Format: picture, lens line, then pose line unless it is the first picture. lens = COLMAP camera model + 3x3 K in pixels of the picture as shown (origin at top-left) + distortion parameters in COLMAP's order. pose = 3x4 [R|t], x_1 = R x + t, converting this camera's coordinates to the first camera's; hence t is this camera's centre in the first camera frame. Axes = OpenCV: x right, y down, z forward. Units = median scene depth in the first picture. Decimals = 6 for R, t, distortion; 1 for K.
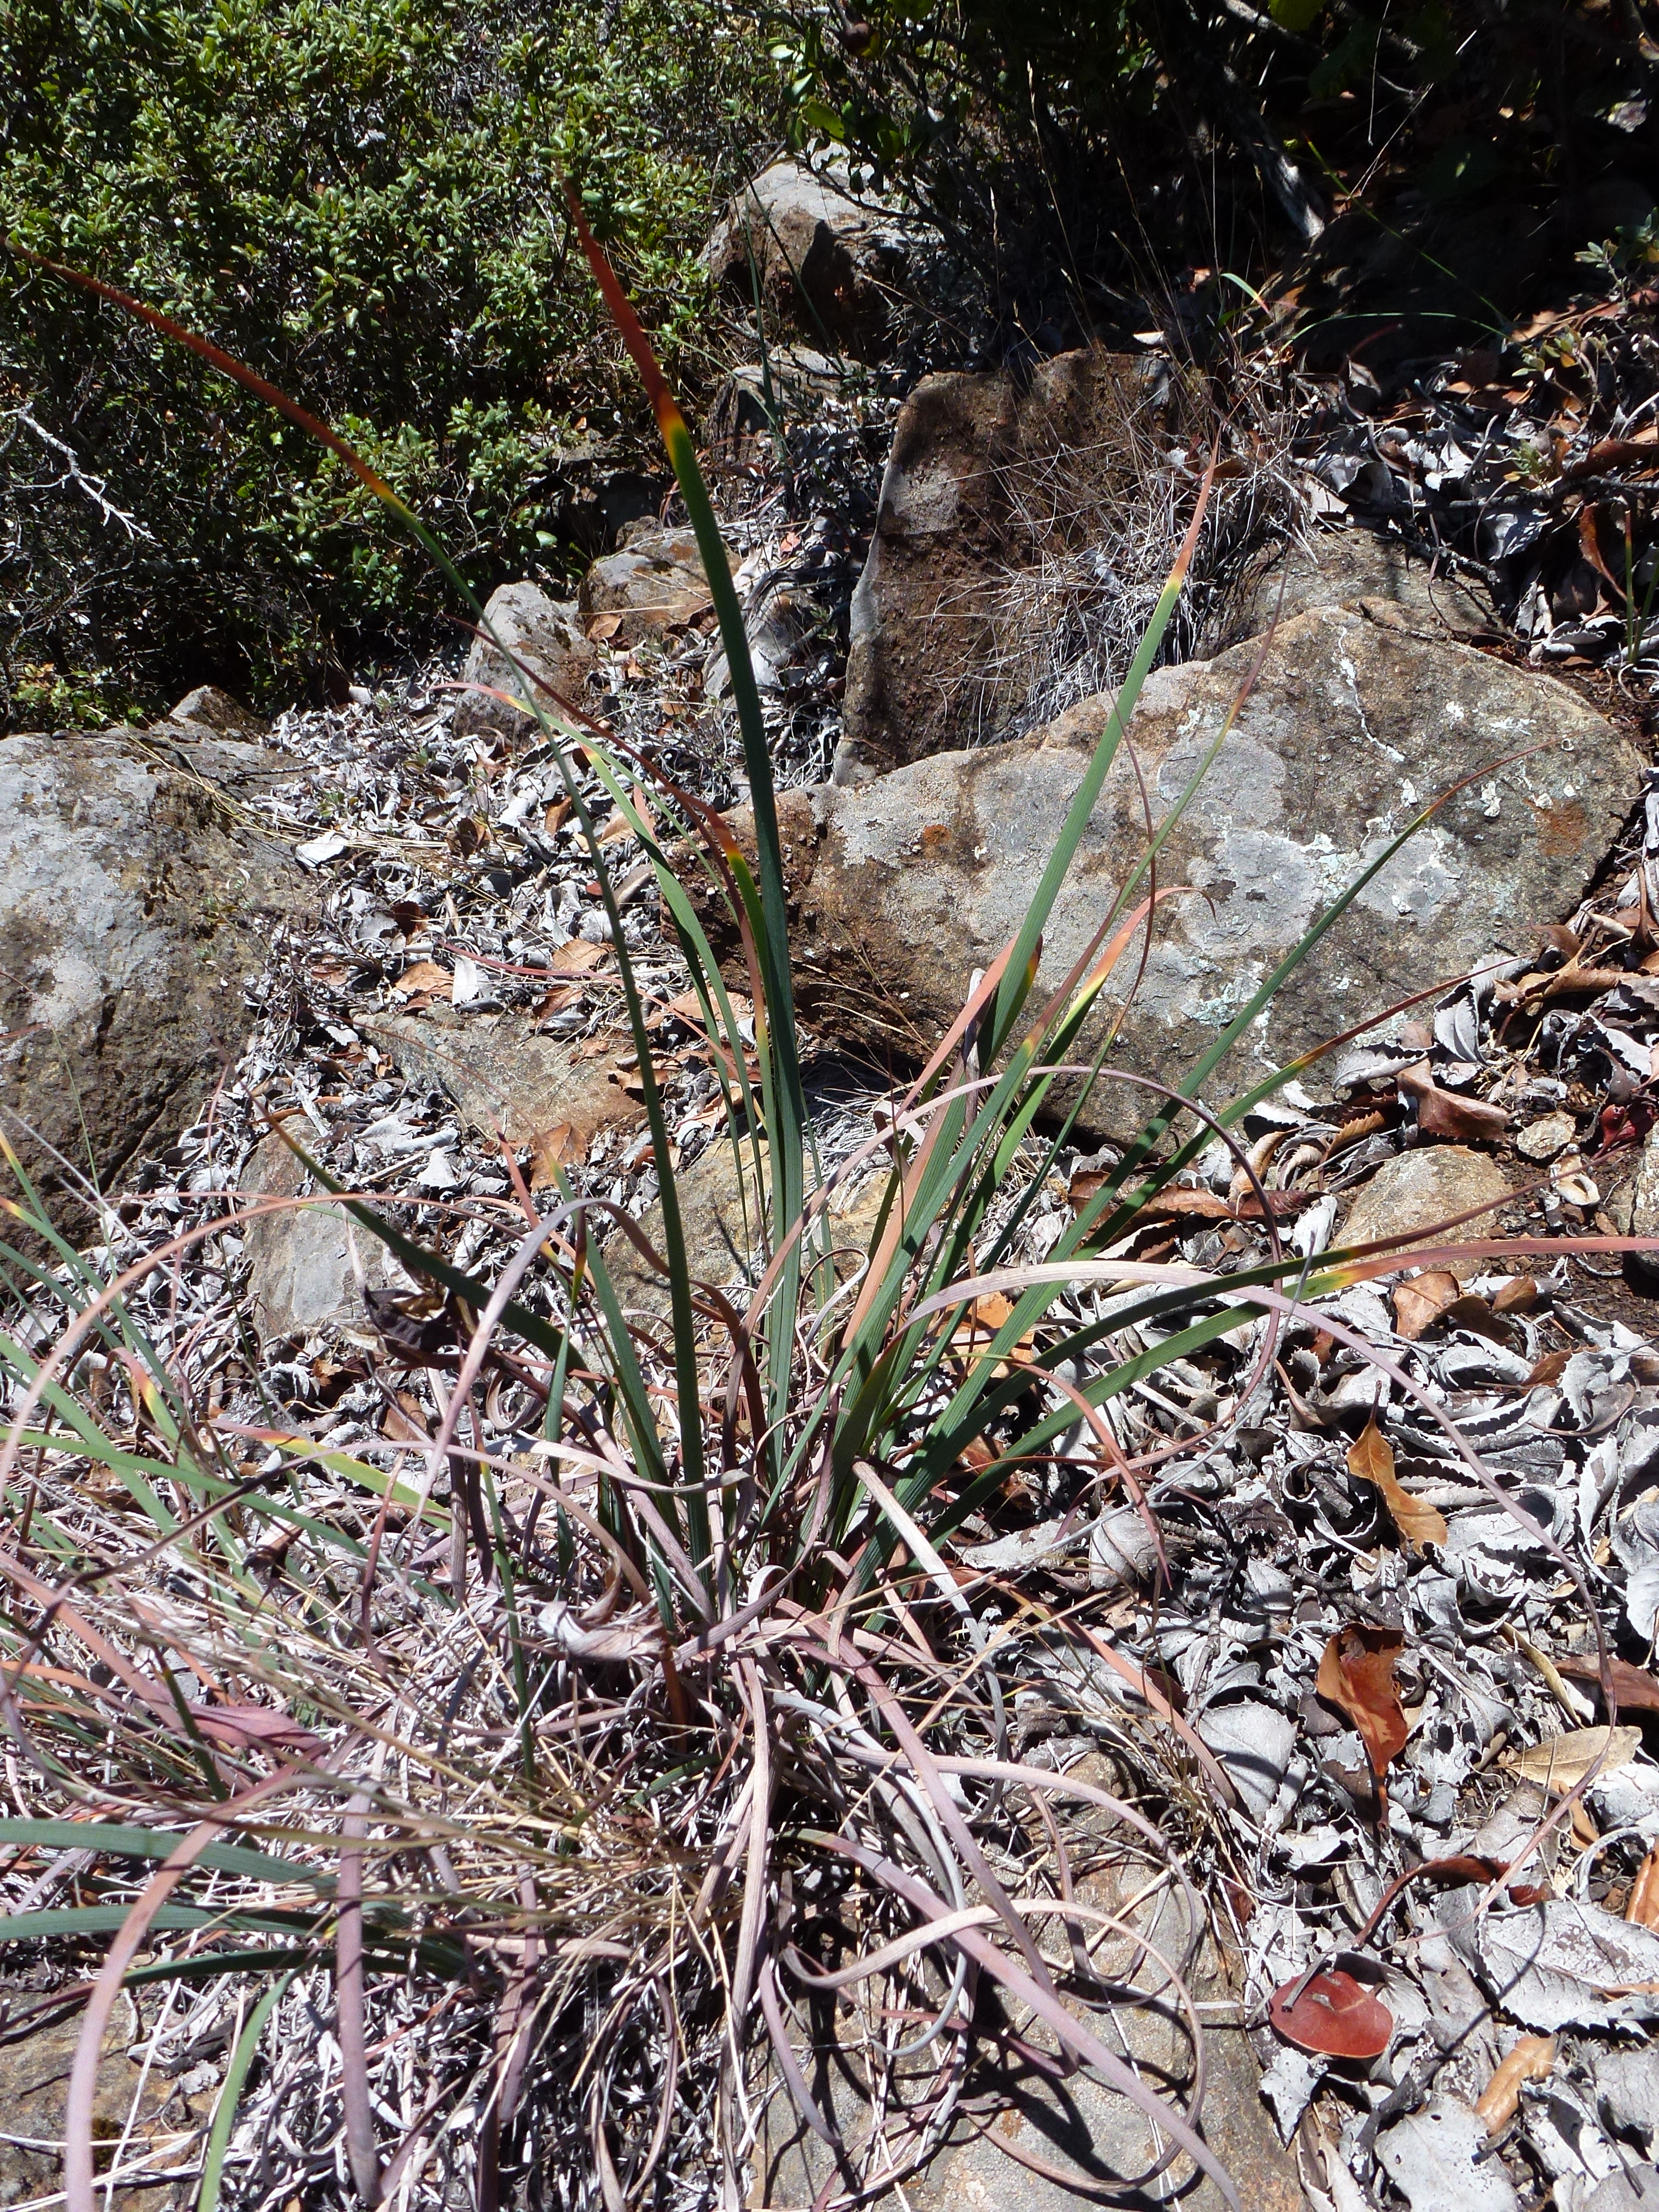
lens RADIAL K [[1607.5, 0, 826.3], [0, 1607.5, 1136.5], [0, 0, 1]] dist [-0.003185, -0.035554]
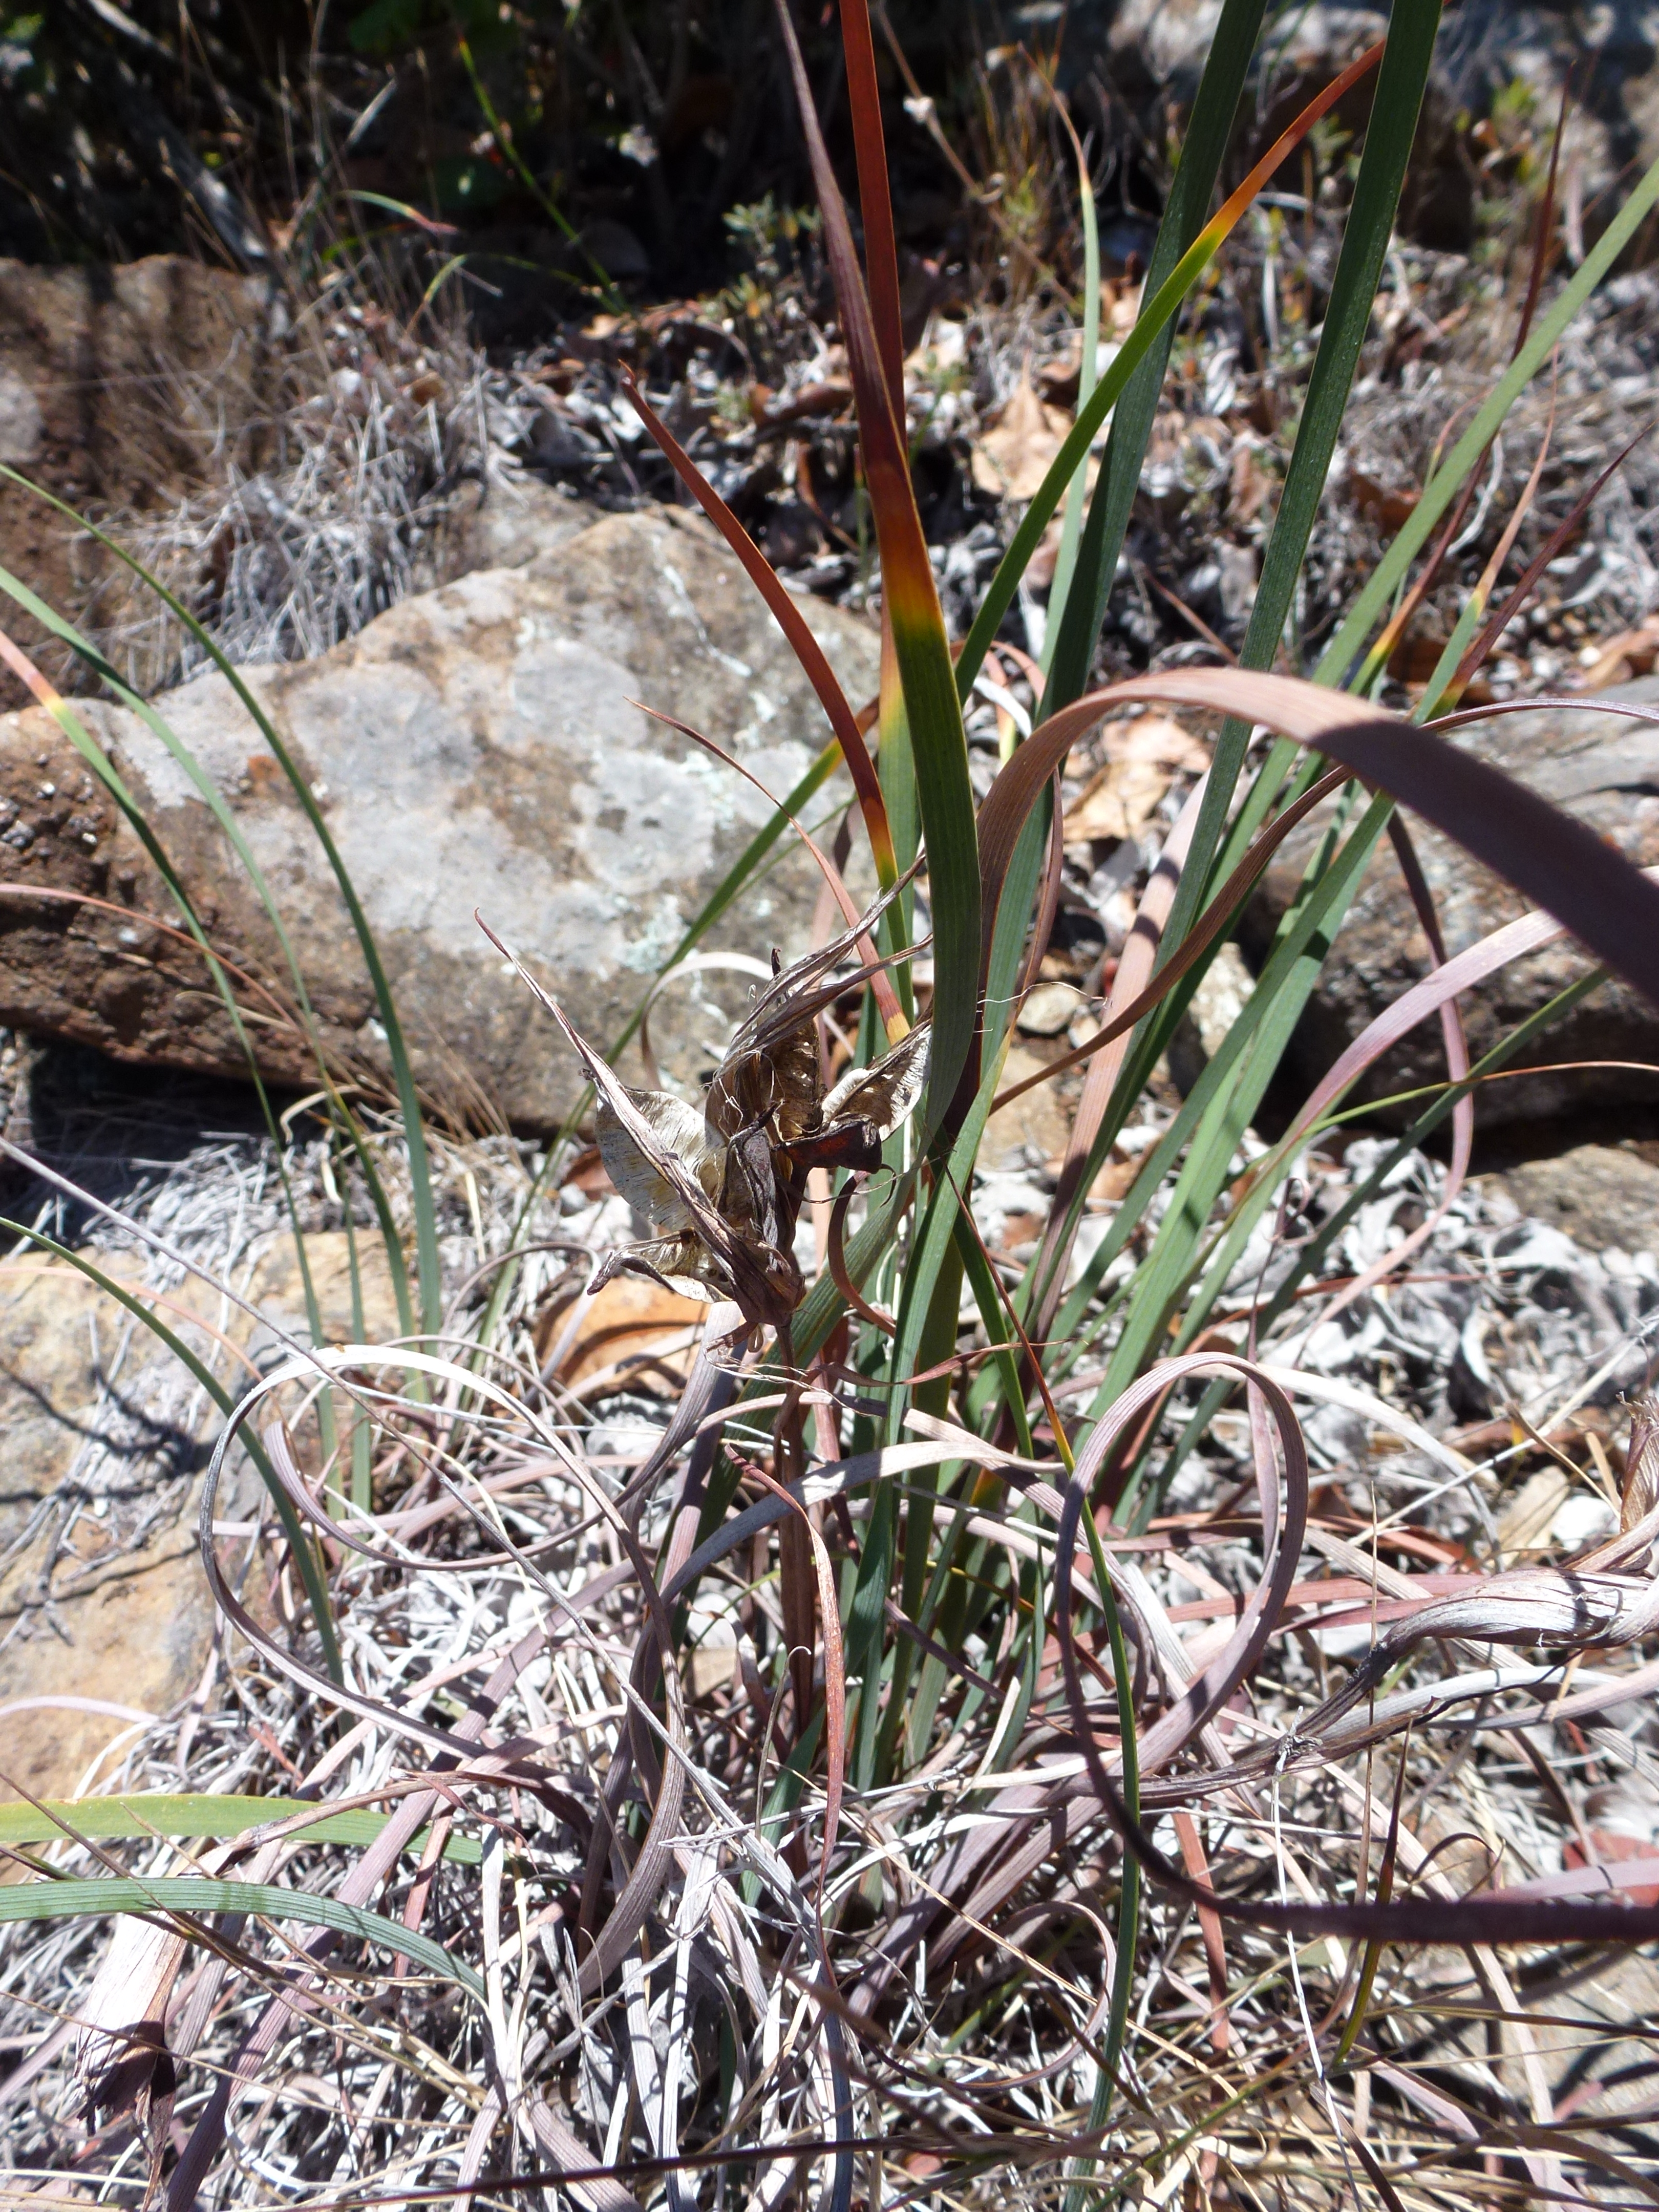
lens RADIAL K [[1635.9, 0, 829.5], [0, 1635.9, 1106.0], [0, 0, 1]] dist [-0.014612, -0.026821]
pose [[0.722634, -0.152052, 0.674300, -0.275383], [0.243876, 0.968858, -0.042884, 0.057908], [-0.646780, 0.195435, 0.737211, 0.320339]]
